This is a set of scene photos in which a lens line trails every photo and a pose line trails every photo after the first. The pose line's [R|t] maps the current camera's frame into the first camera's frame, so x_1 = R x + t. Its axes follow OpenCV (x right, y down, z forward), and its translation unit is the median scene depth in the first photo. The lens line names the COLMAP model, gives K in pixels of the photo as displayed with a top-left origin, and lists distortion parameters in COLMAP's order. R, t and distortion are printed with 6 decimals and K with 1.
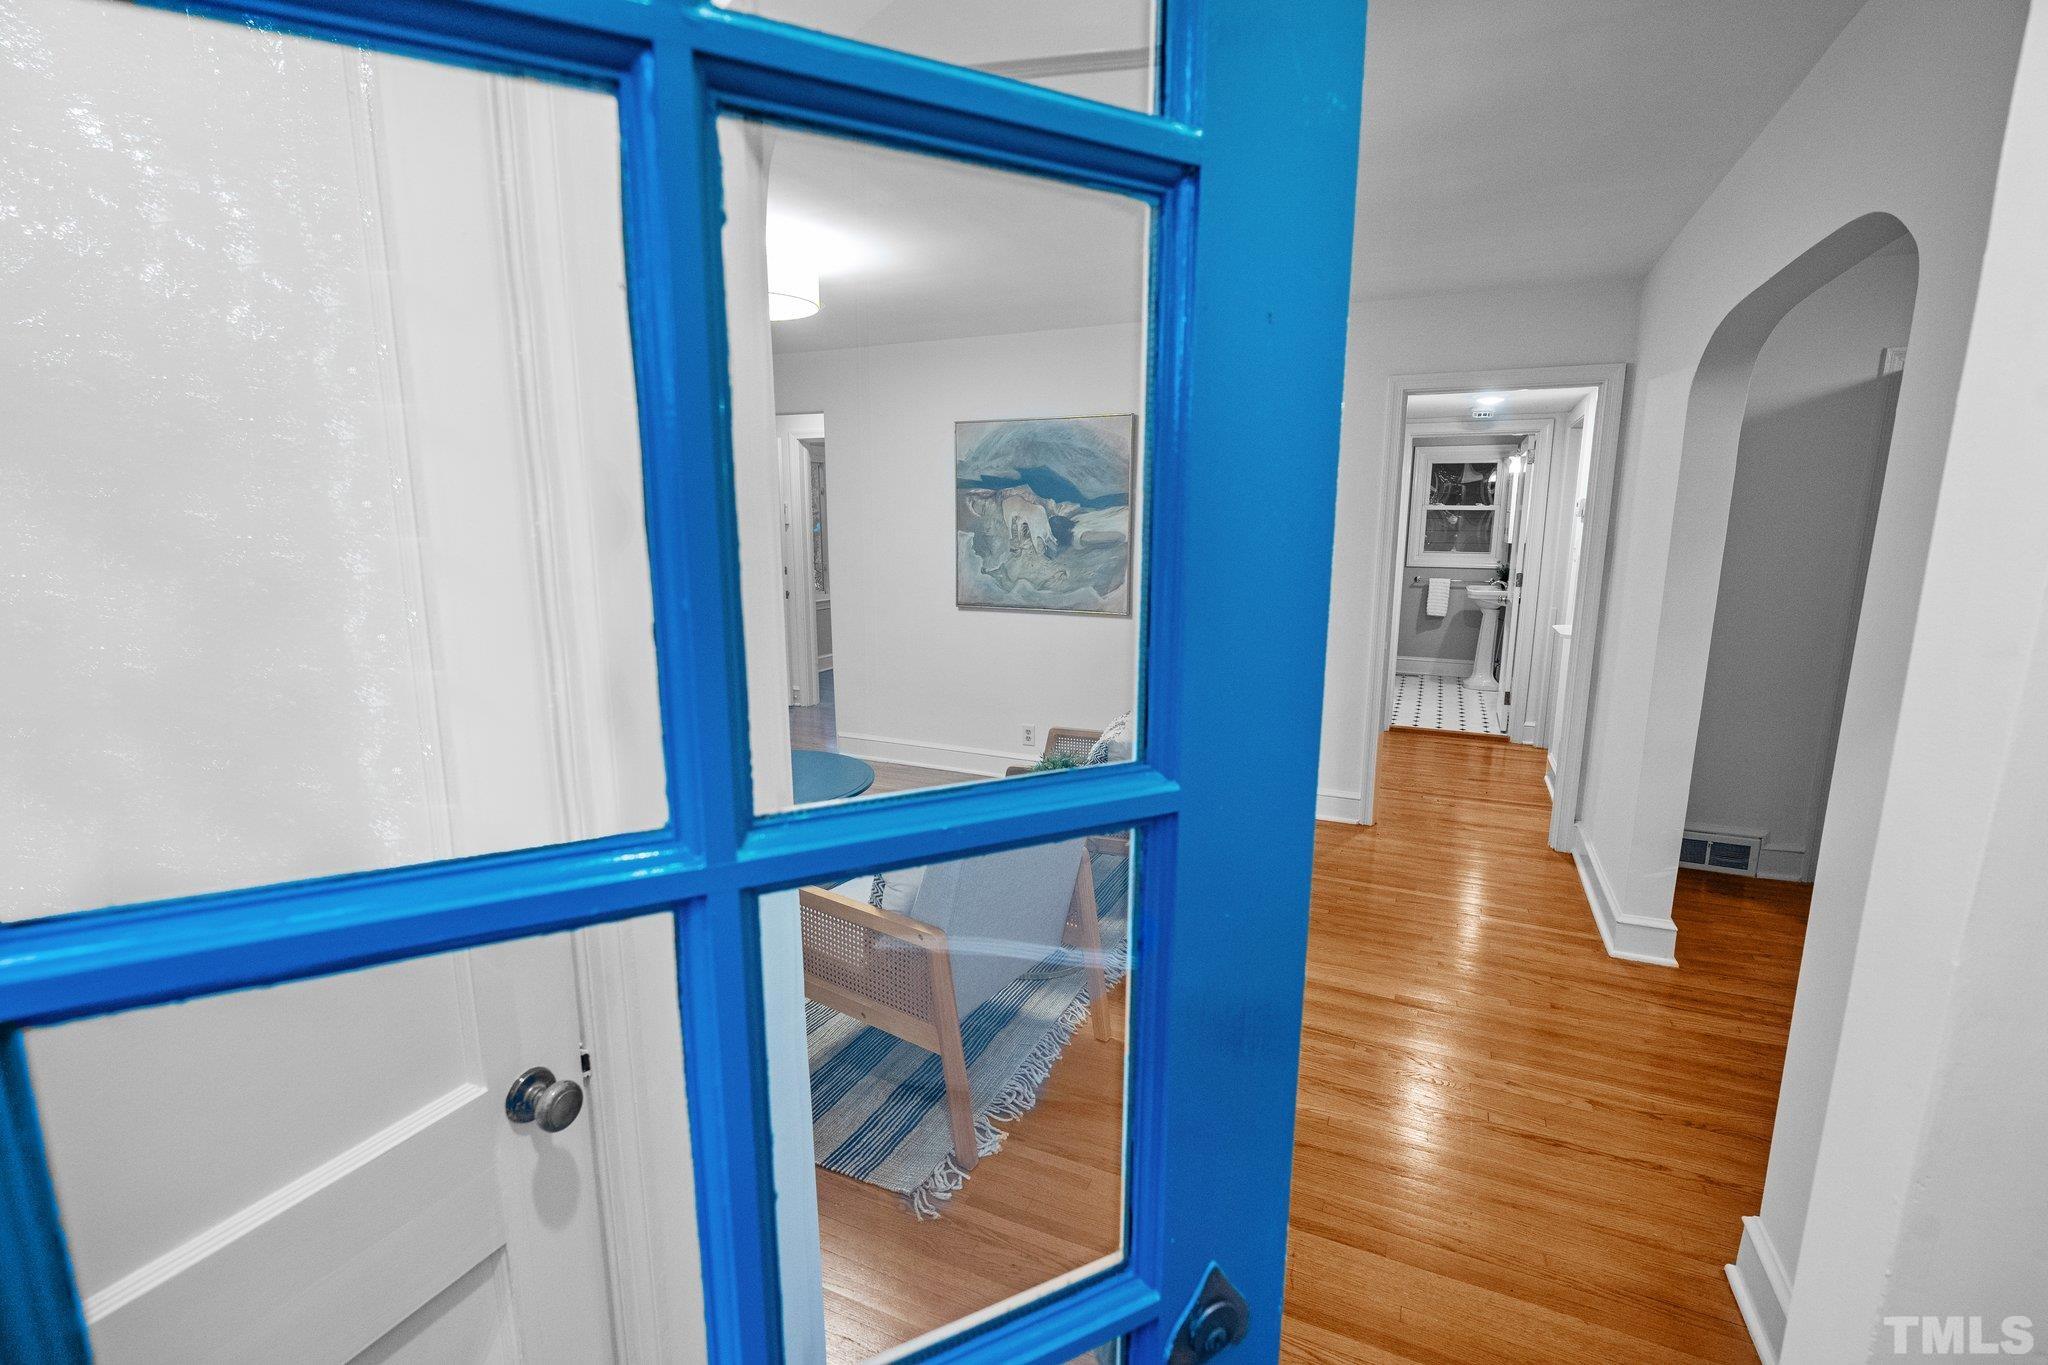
lens RADIAL K [[913.4, 0, 1027.7], [0, 913.4, 676.2], [0, 0, 1]] dist [-0.012983, 0.004605]
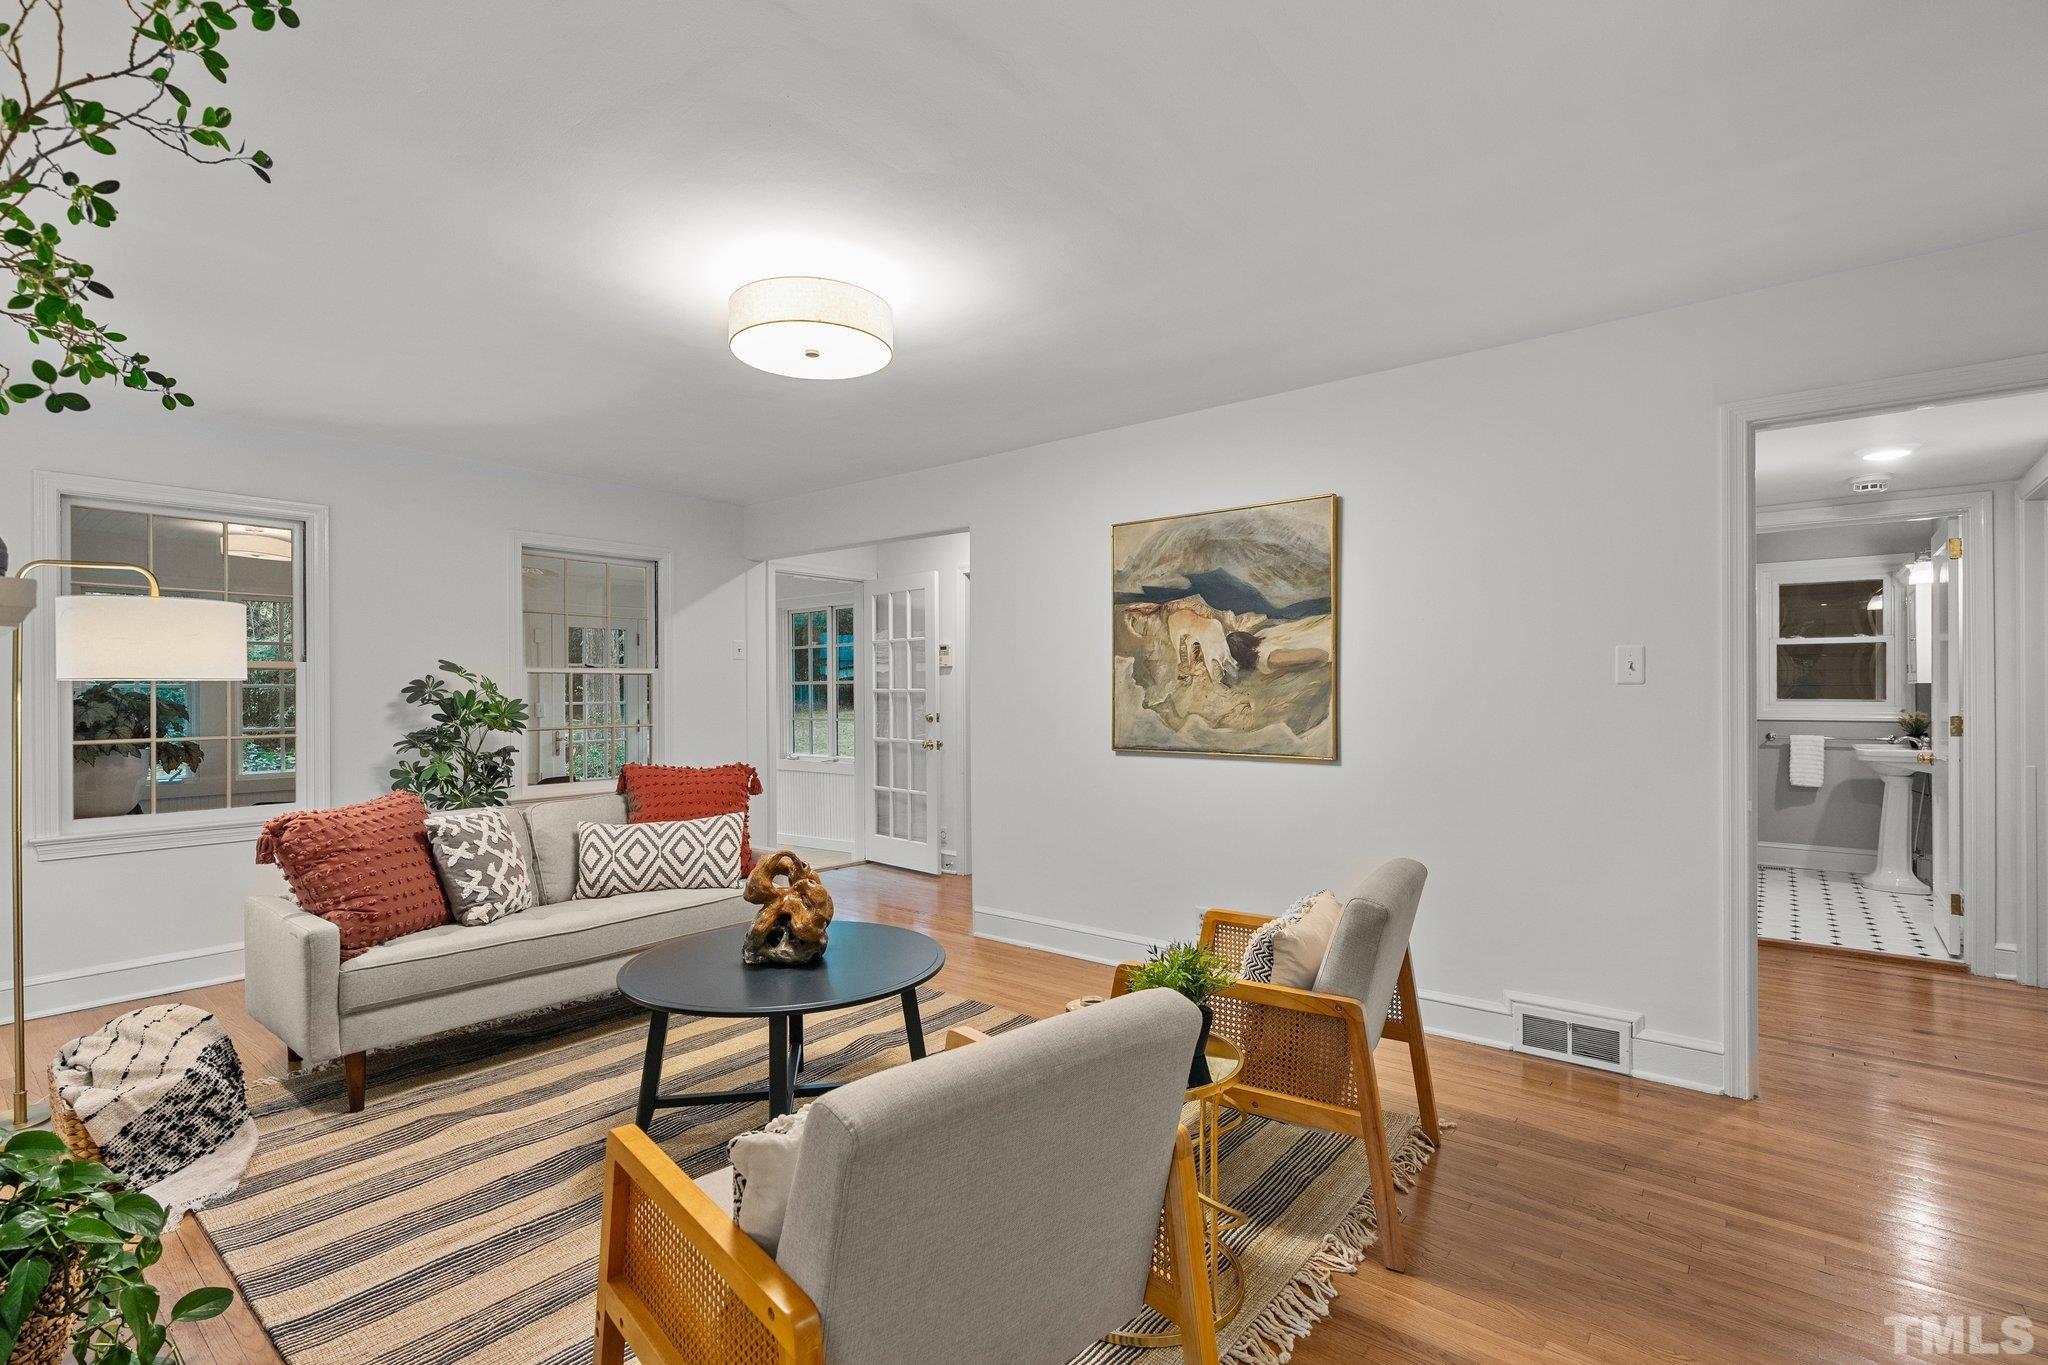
lens RADIAL K [[950.4, 0, 1024.7], [0, 950.4, 694.7], [0, 0, 1]] dist [0.000289, 0.000704]
pose [[0.968813, -0.004959, -0.247743, 0.054898], [-0.036637, 0.985945, -0.163004, 0.014448], [0.245069, 0.166997, 0.955015, 0.187242]]
